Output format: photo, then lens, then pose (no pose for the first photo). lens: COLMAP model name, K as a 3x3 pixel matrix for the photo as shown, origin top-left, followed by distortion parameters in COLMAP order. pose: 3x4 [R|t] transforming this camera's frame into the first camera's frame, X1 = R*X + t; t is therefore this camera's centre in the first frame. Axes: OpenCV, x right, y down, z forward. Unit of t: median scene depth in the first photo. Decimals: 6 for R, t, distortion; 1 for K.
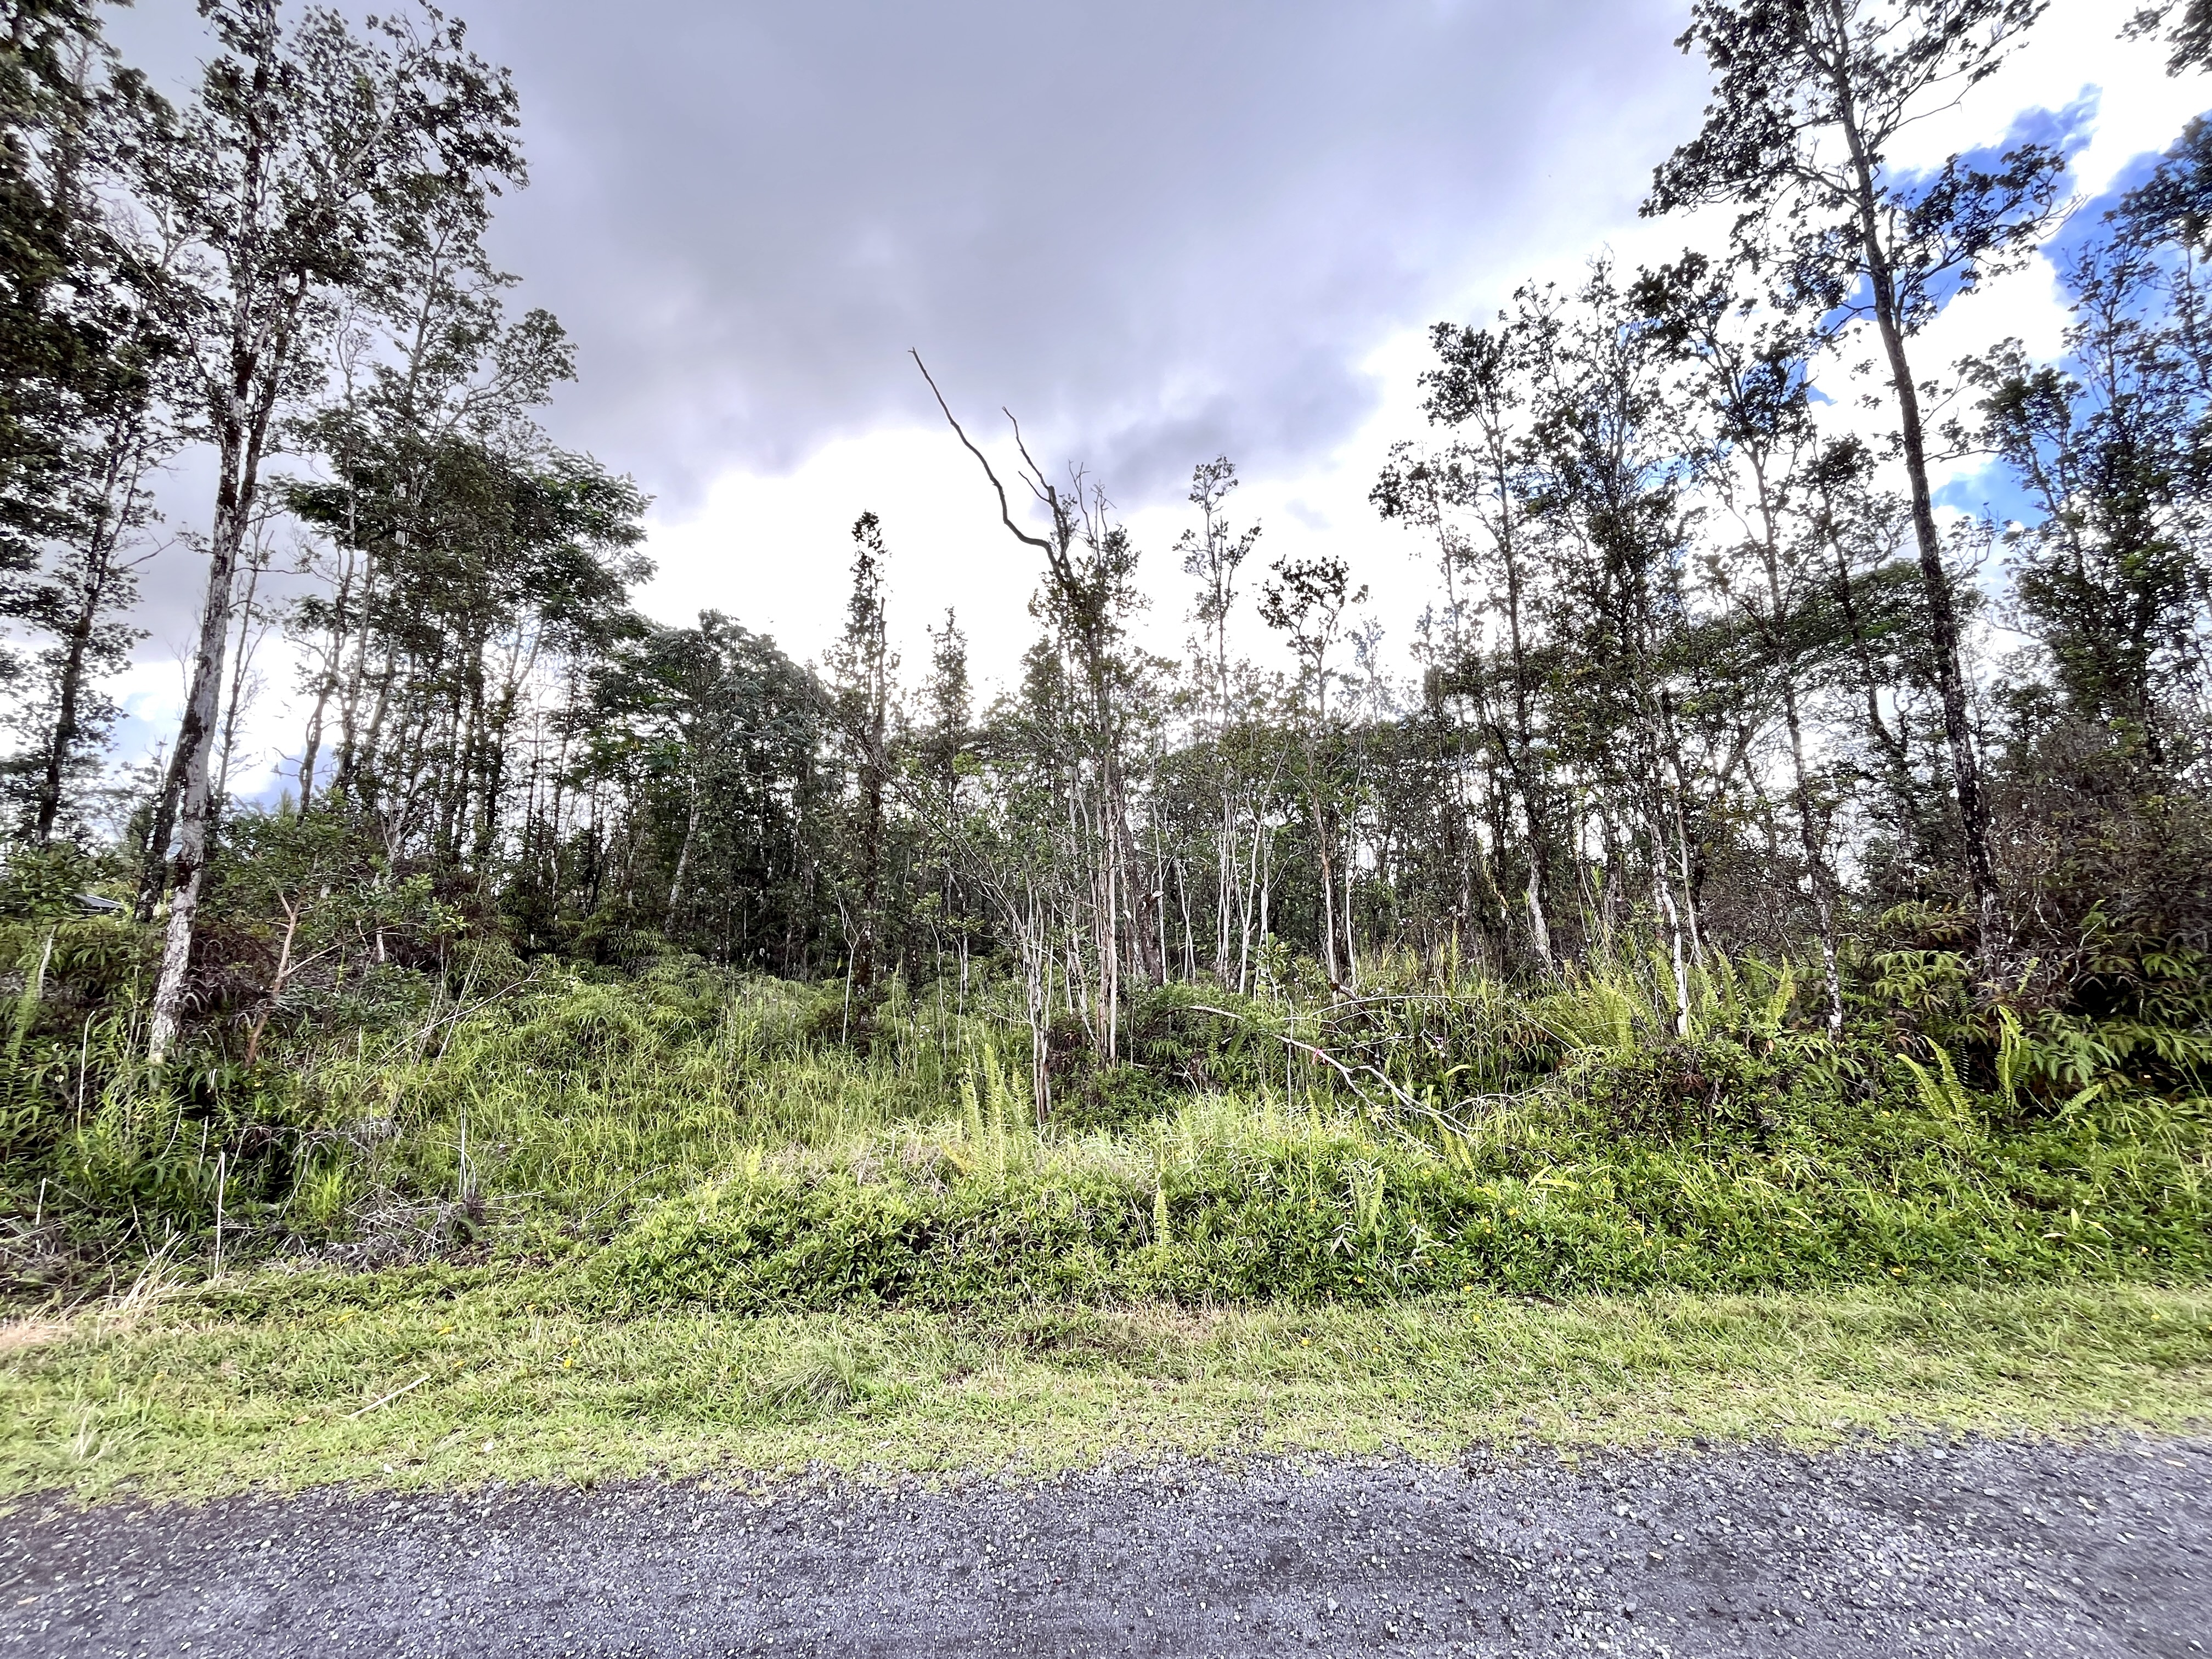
lens RADIAL K [[905.8, 0, 1099.2], [0, 905.8, 831.2], [0, 0, 1]] dist [-0.003649, 0.000859]
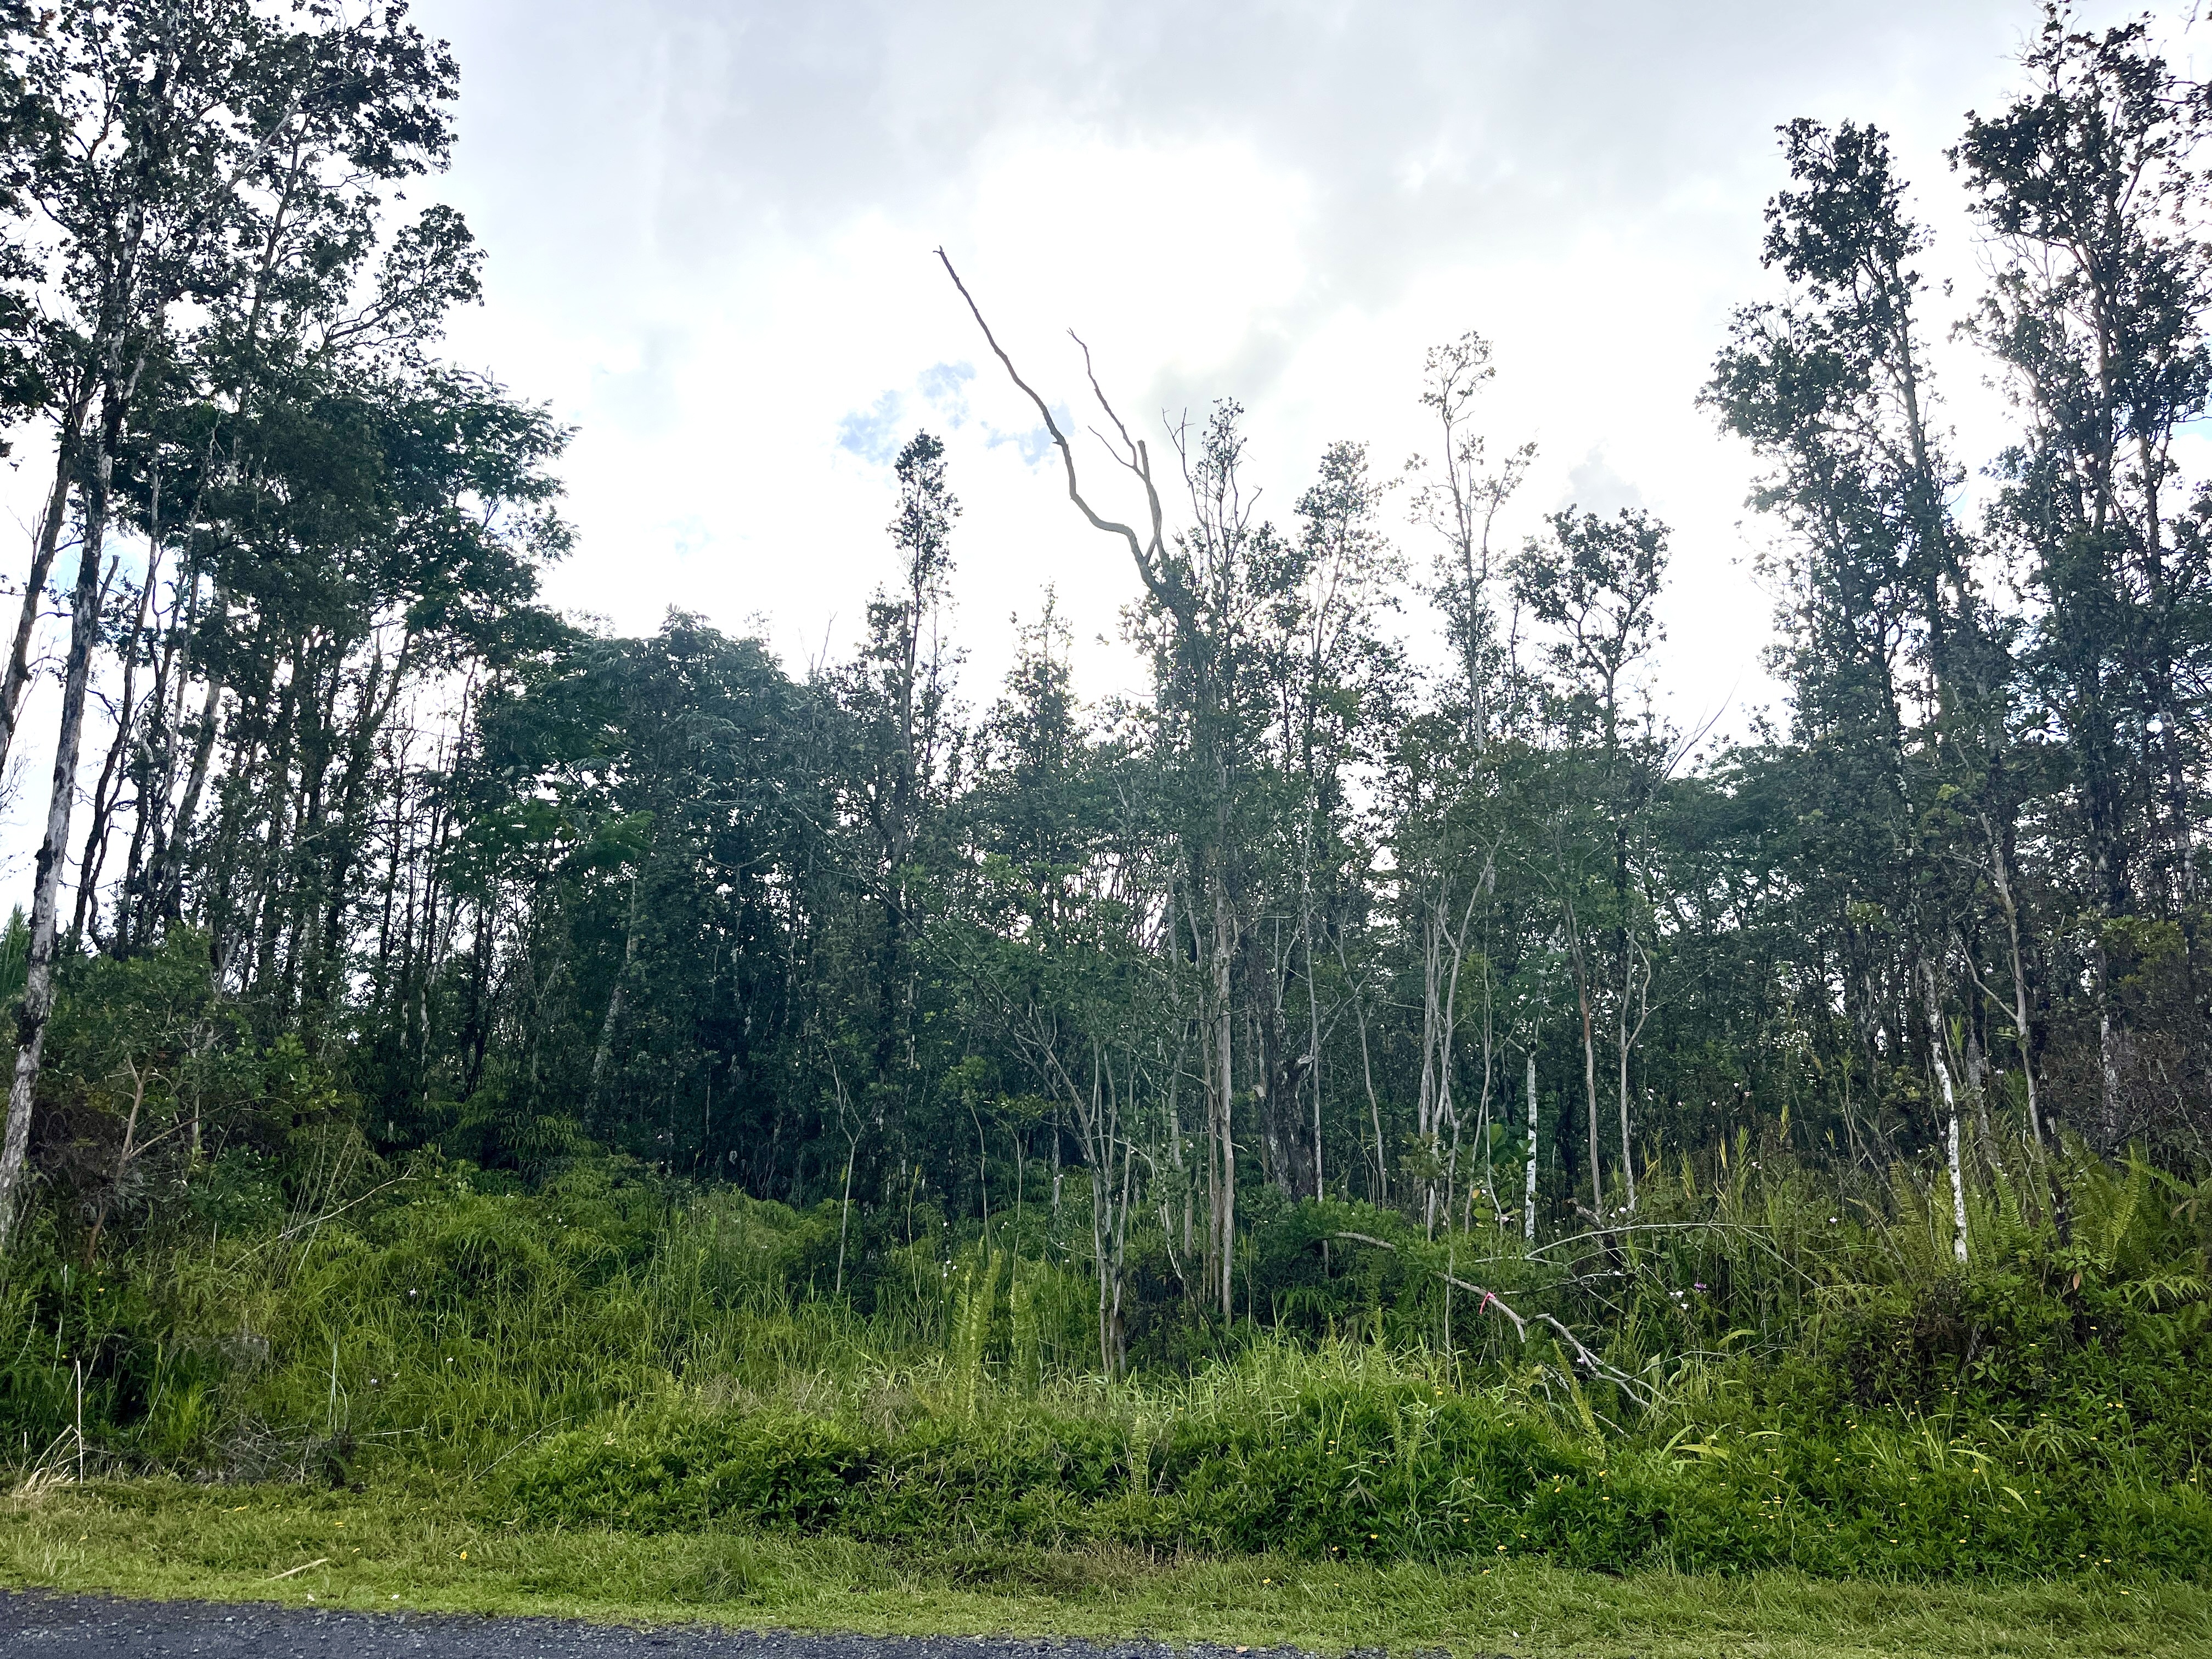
lens RADIAL K [[1698.3, 0, 1113.3], [0, 1698.3, 830.2], [0, 0, 1]] dist [0.032741, -0.022072]
pose [[0.988596, -0.017280, -0.149598, 0.192818], [0.006956, 0.997574, -0.069265, -0.018850], [0.150432, 0.067435, 0.986318, -0.378839]]
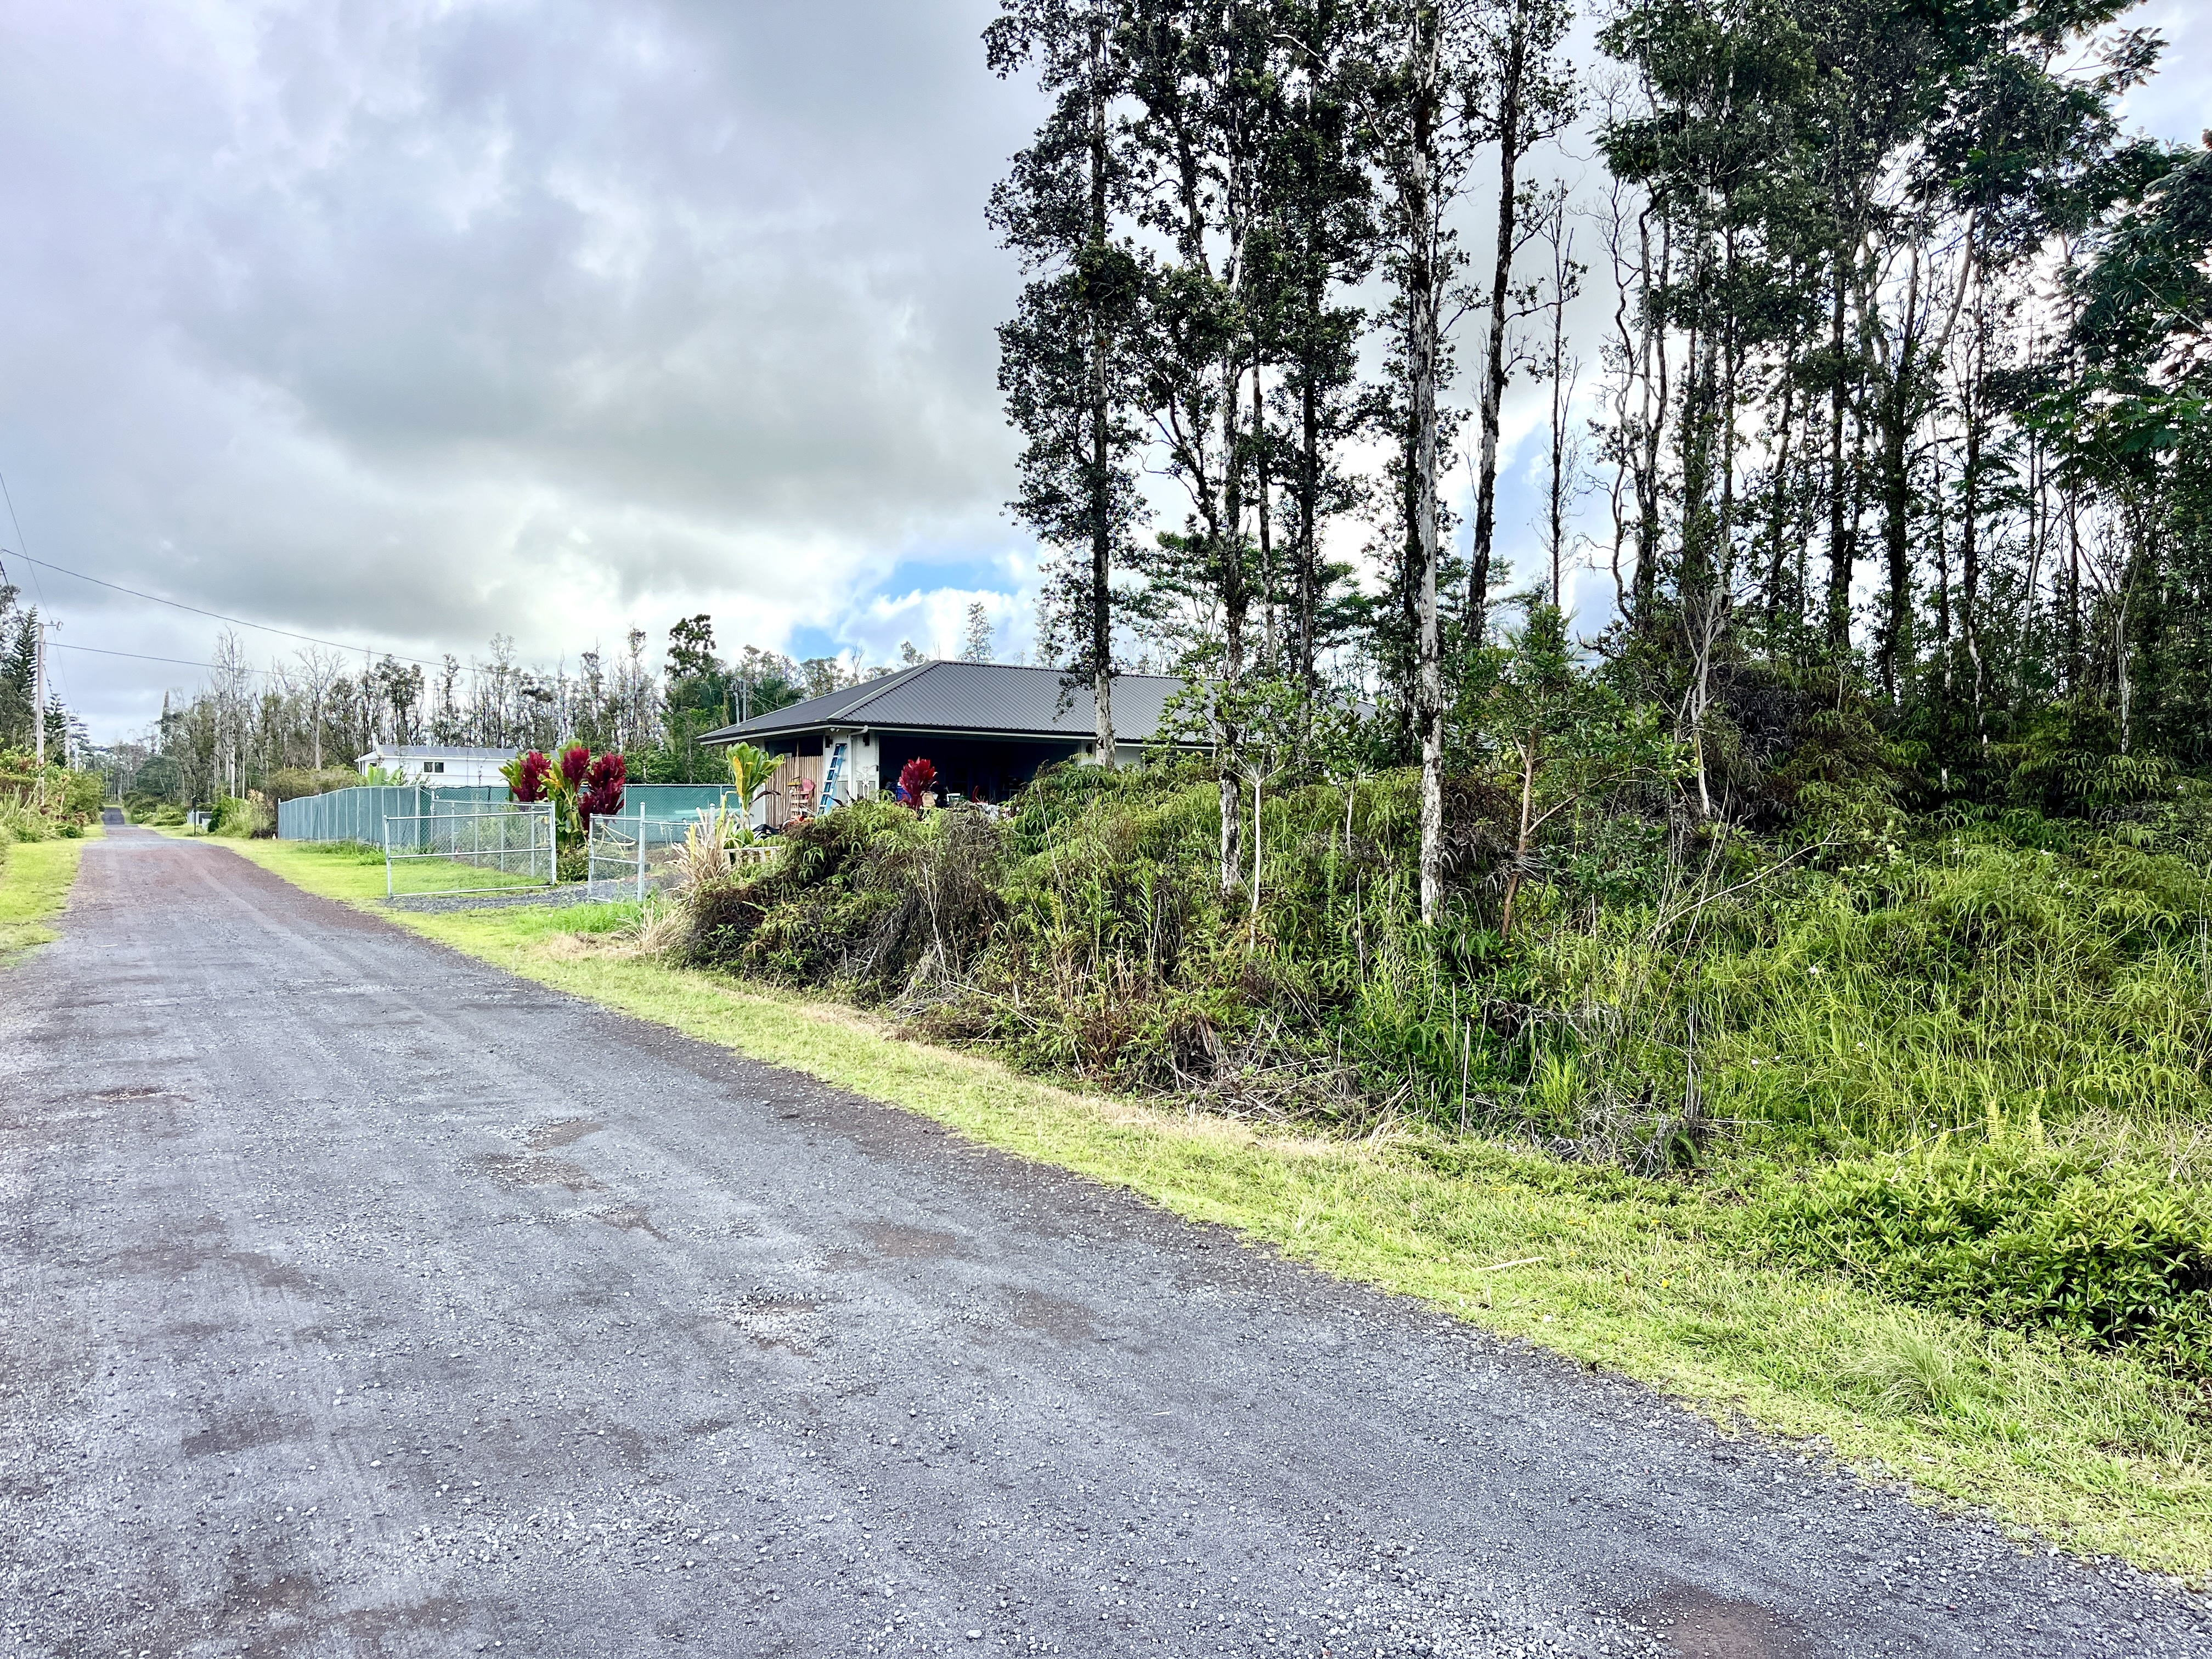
lens RADIAL K [[1698.3, 0, 1113.6], [0, 1698.3, 844.5], [0, 0, 1]] dist [0.032741, -0.022072]
pose [[0.466205, 0.011401, -0.884603, 0.318345], [0.131831, 0.987857, 0.082209, -0.012307], [0.874799, -0.154945, 0.459041, -0.071405]]
